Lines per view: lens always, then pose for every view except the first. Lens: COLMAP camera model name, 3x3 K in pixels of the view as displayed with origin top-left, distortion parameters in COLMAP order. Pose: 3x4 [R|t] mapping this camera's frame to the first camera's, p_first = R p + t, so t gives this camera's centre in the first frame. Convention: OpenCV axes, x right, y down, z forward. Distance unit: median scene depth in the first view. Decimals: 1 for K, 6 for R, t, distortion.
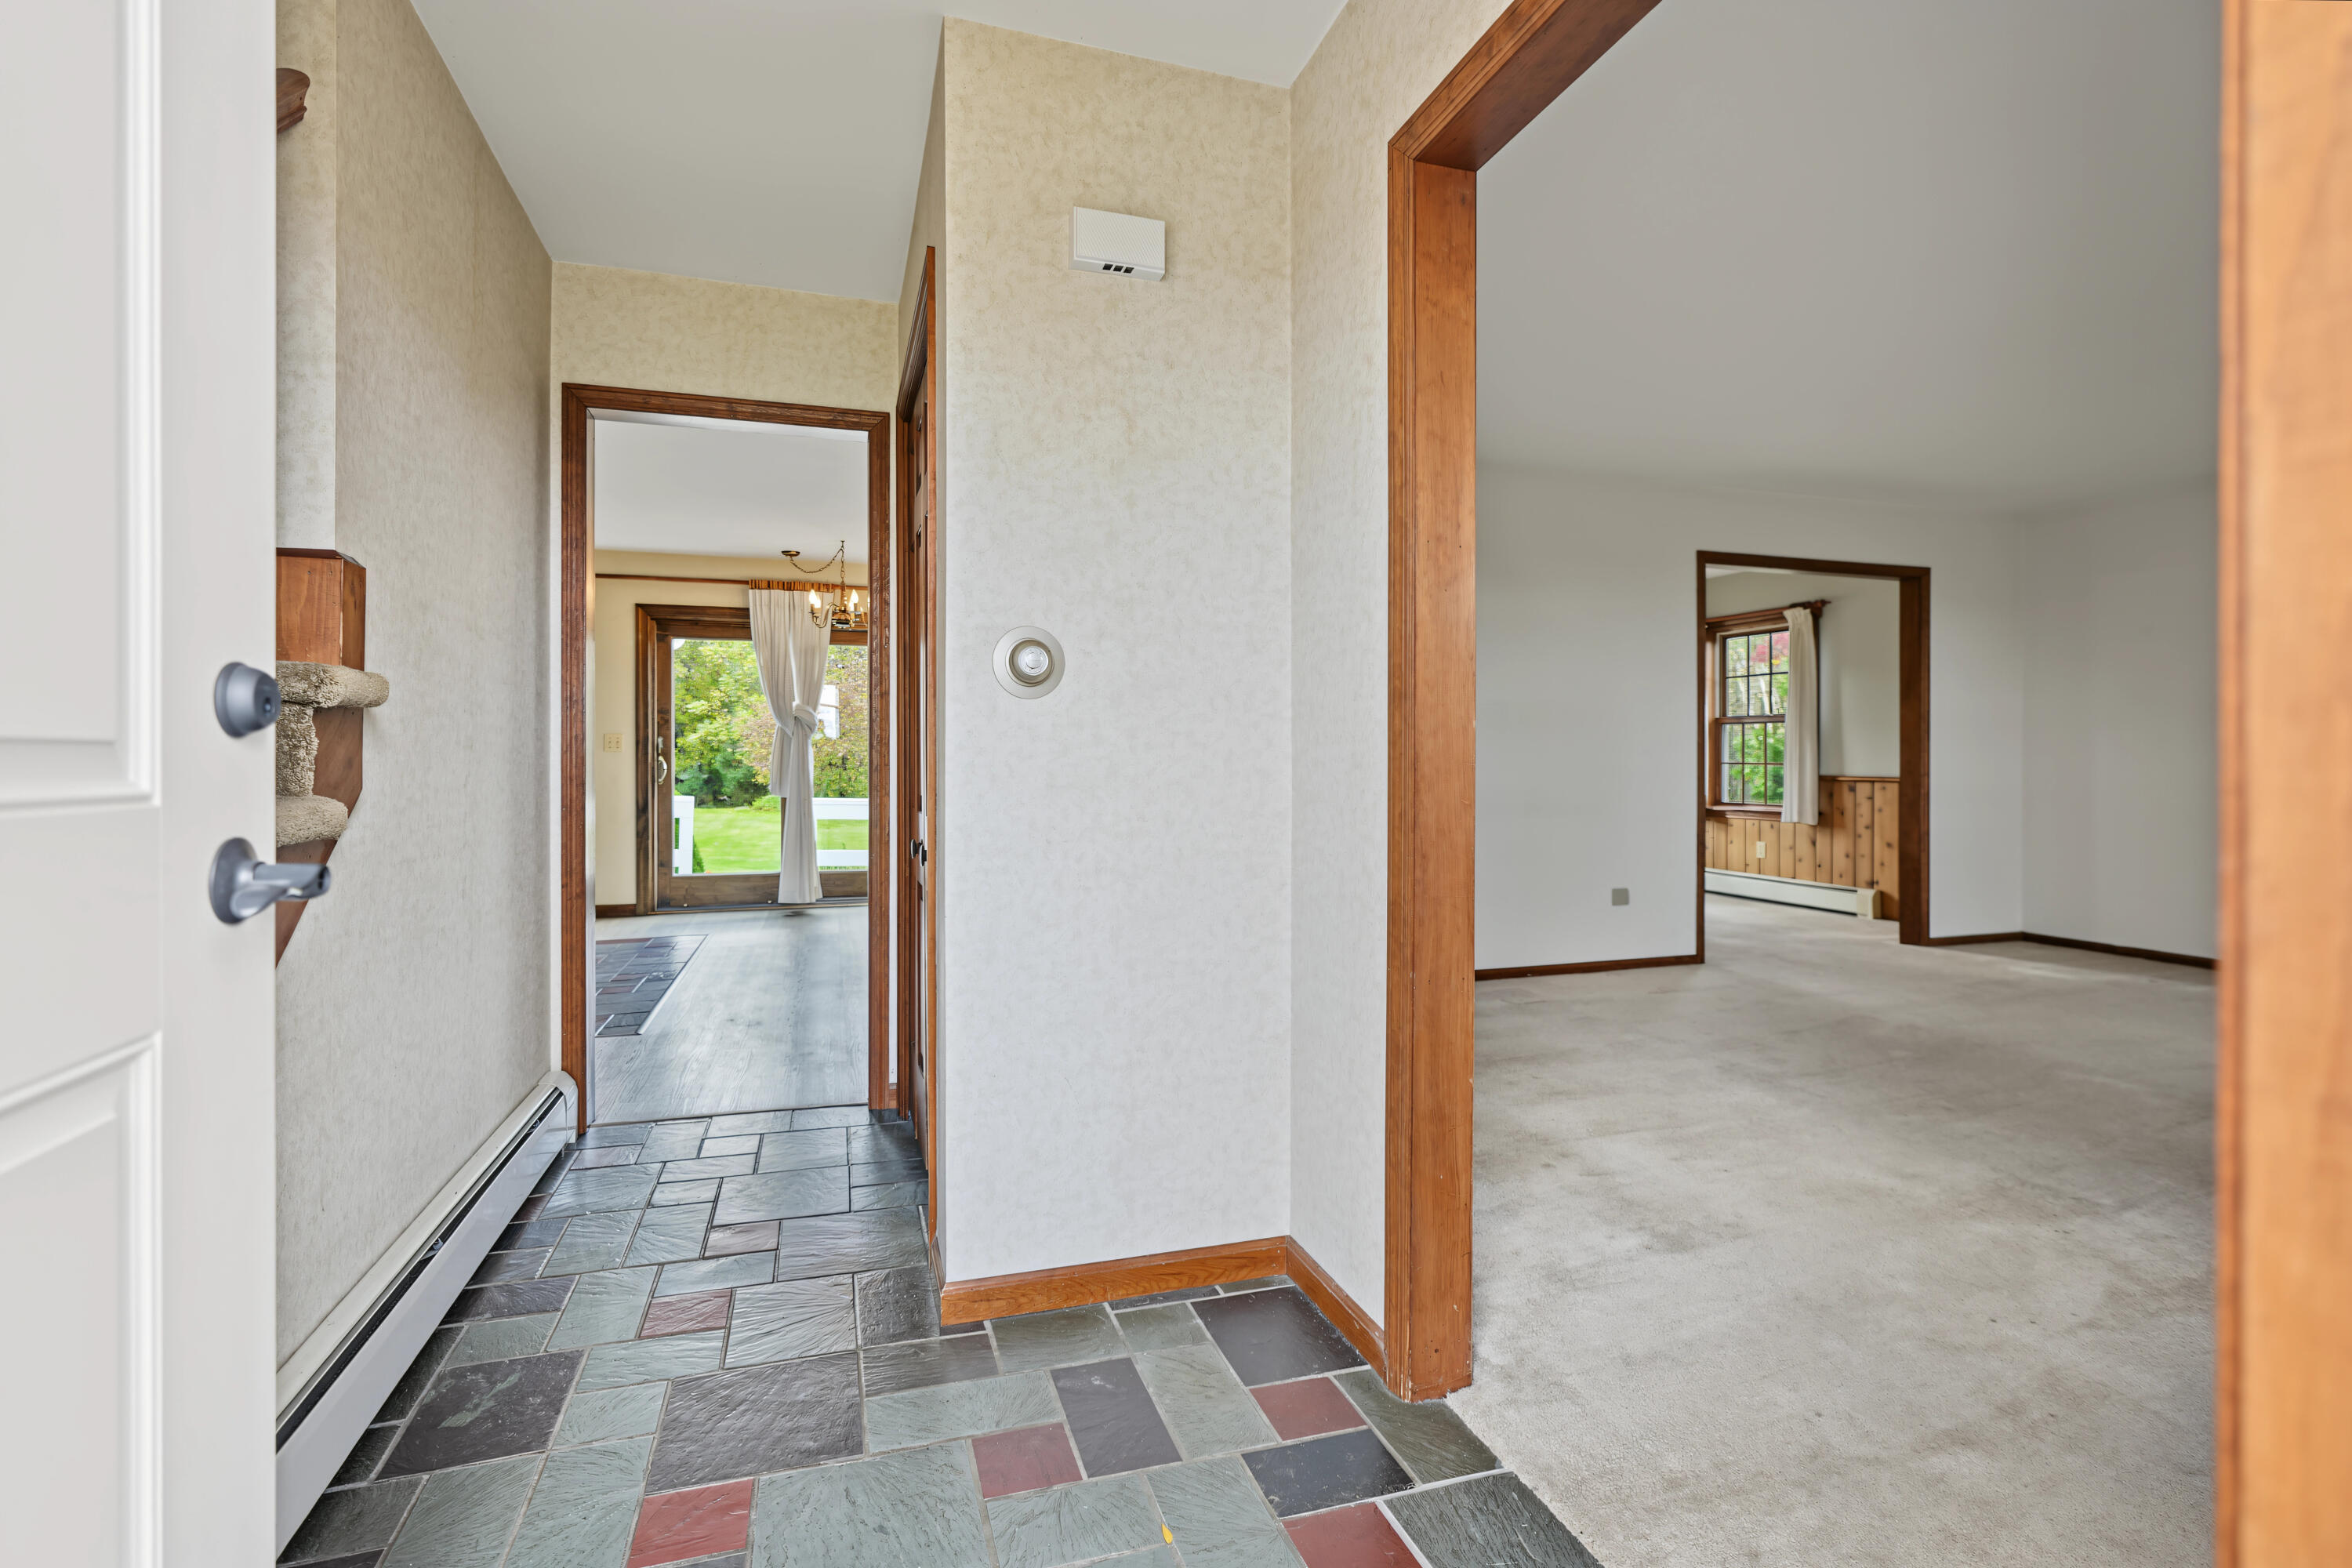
lens RADIAL K [[1064.9, 0, 1169.3], [0, 1064.9, 761.5], [0, 0, 1]] dist [0.001122, 0.000361]
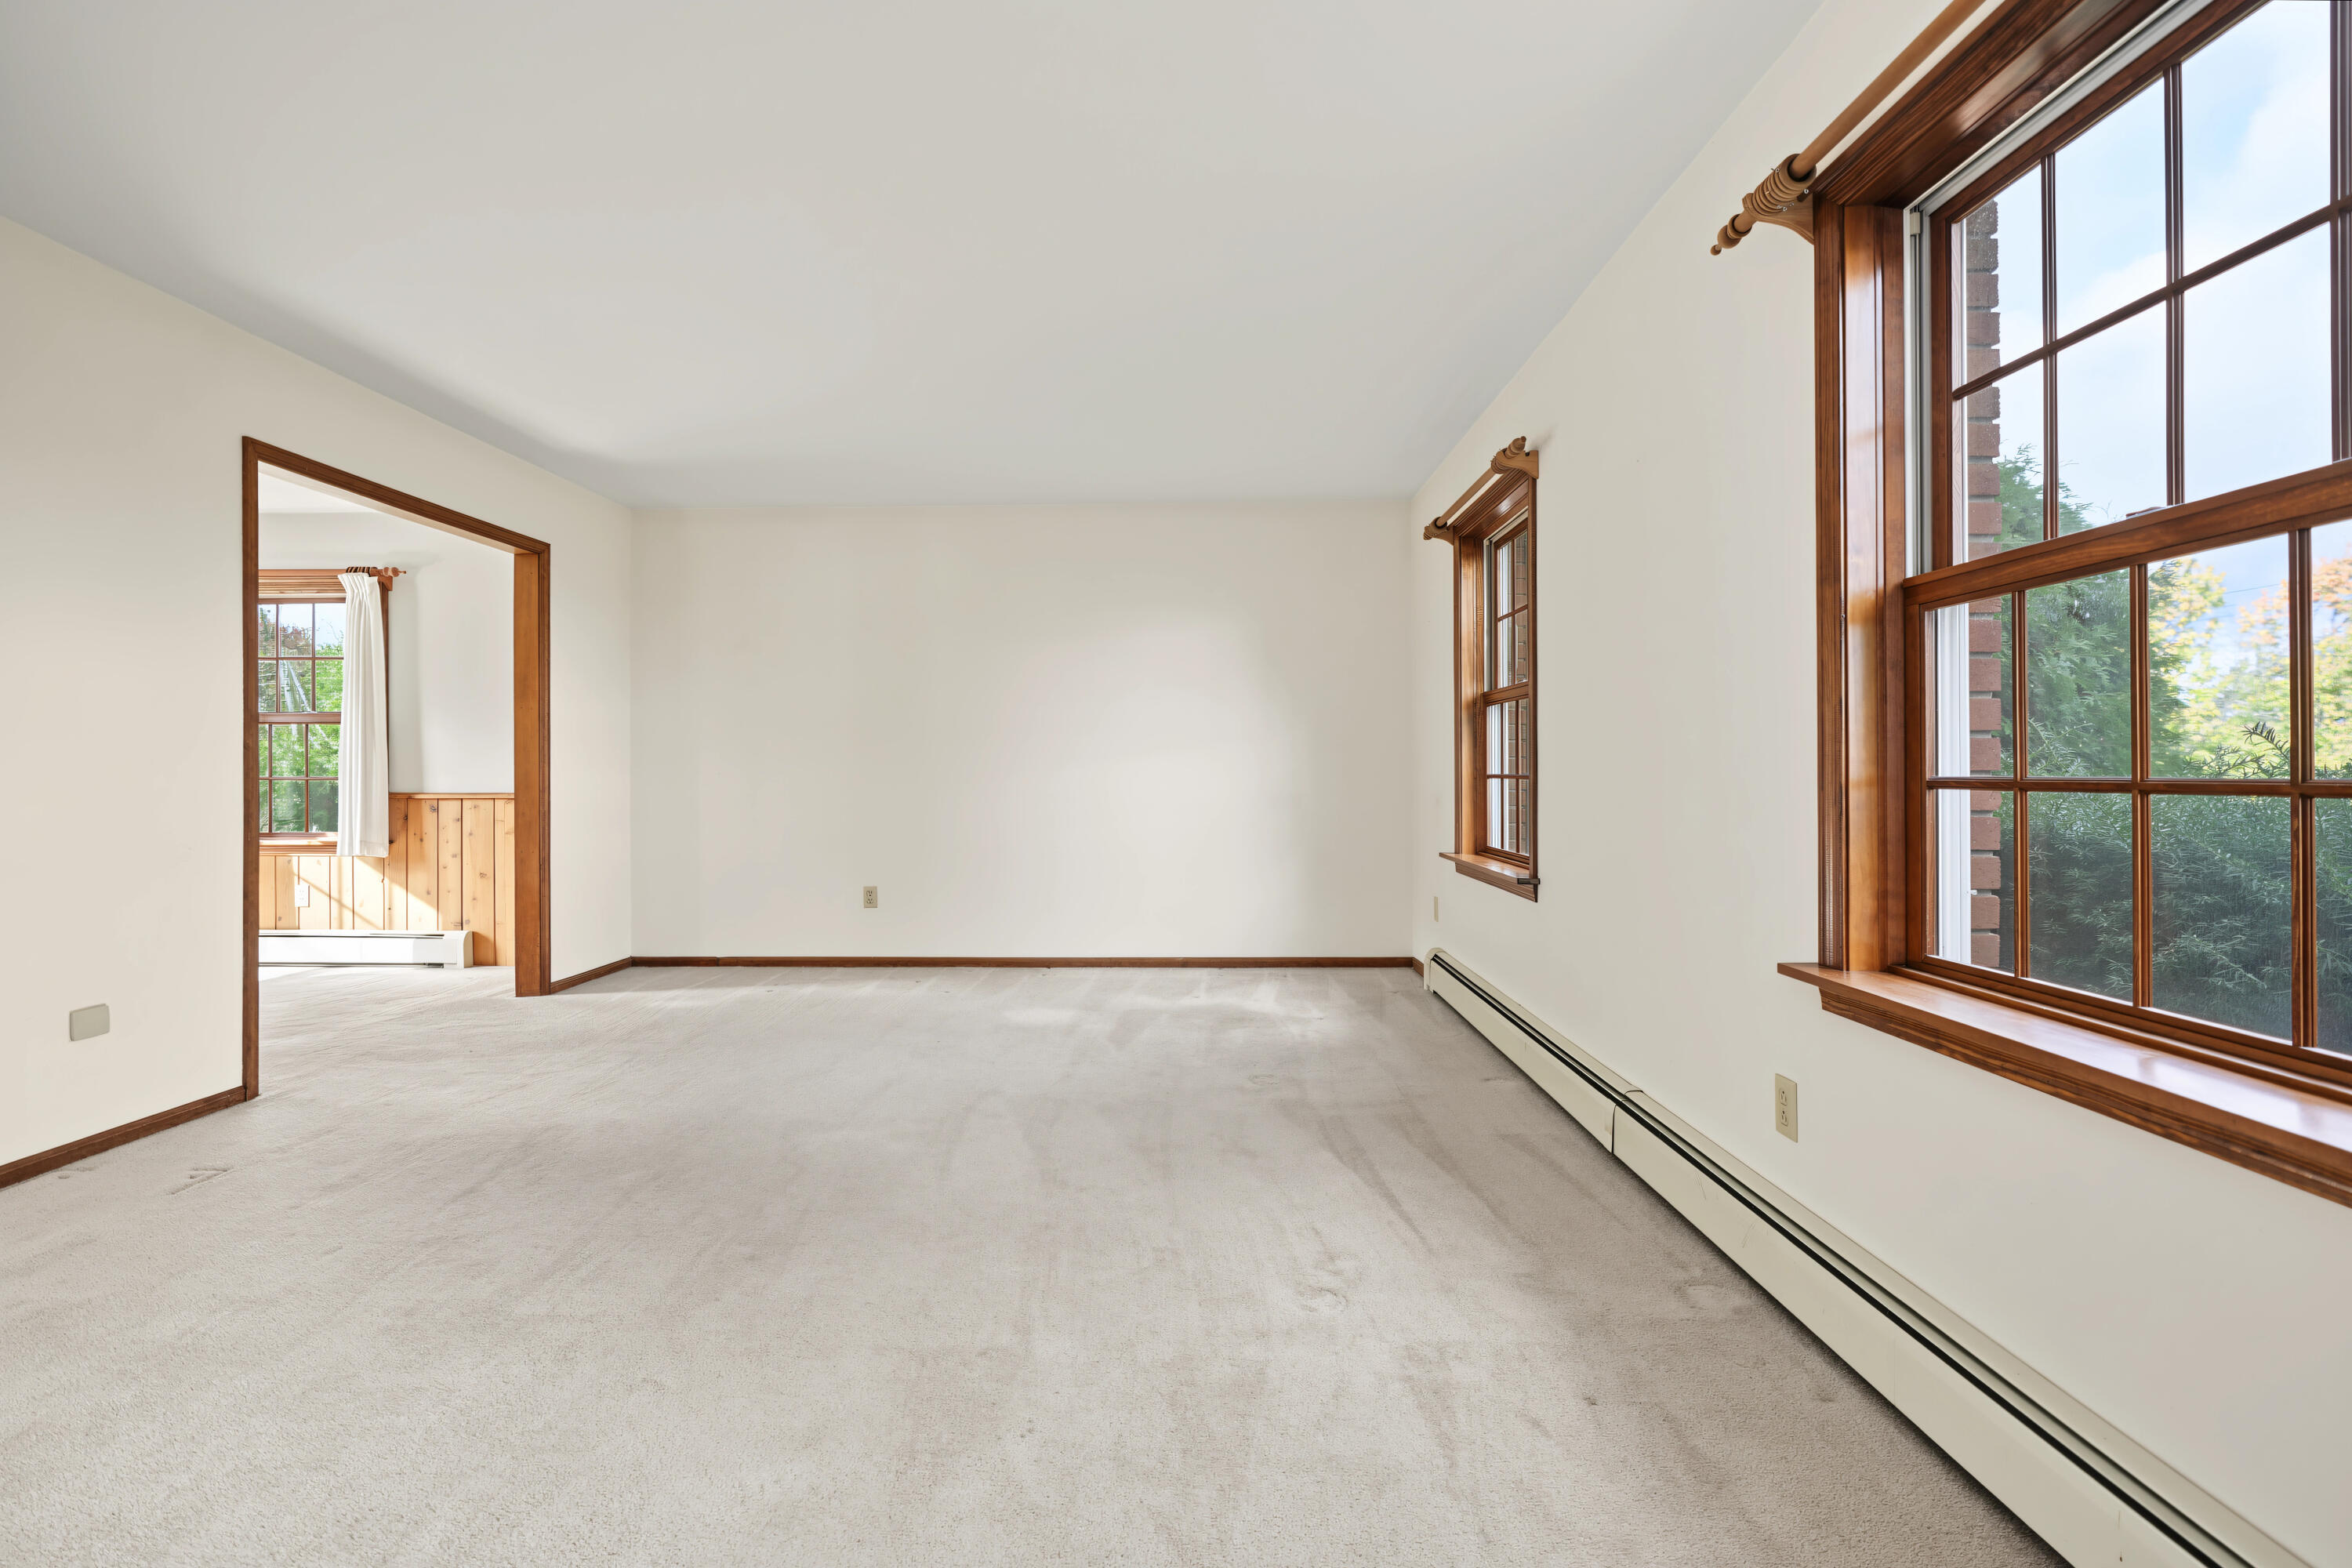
lens RADIAL K [[1064.9, 0, 1169.3], [0, 1064.9, 761.5], [0, 0, 1]] dist [0.001122, 0.000361]
pose [[0.325763, 0.003174, 0.945446, 0.071737], [0.007057, 0.999958, -0.005789, -0.001783], [-0.945425, 0.008558, 0.325727, 0.252668]]
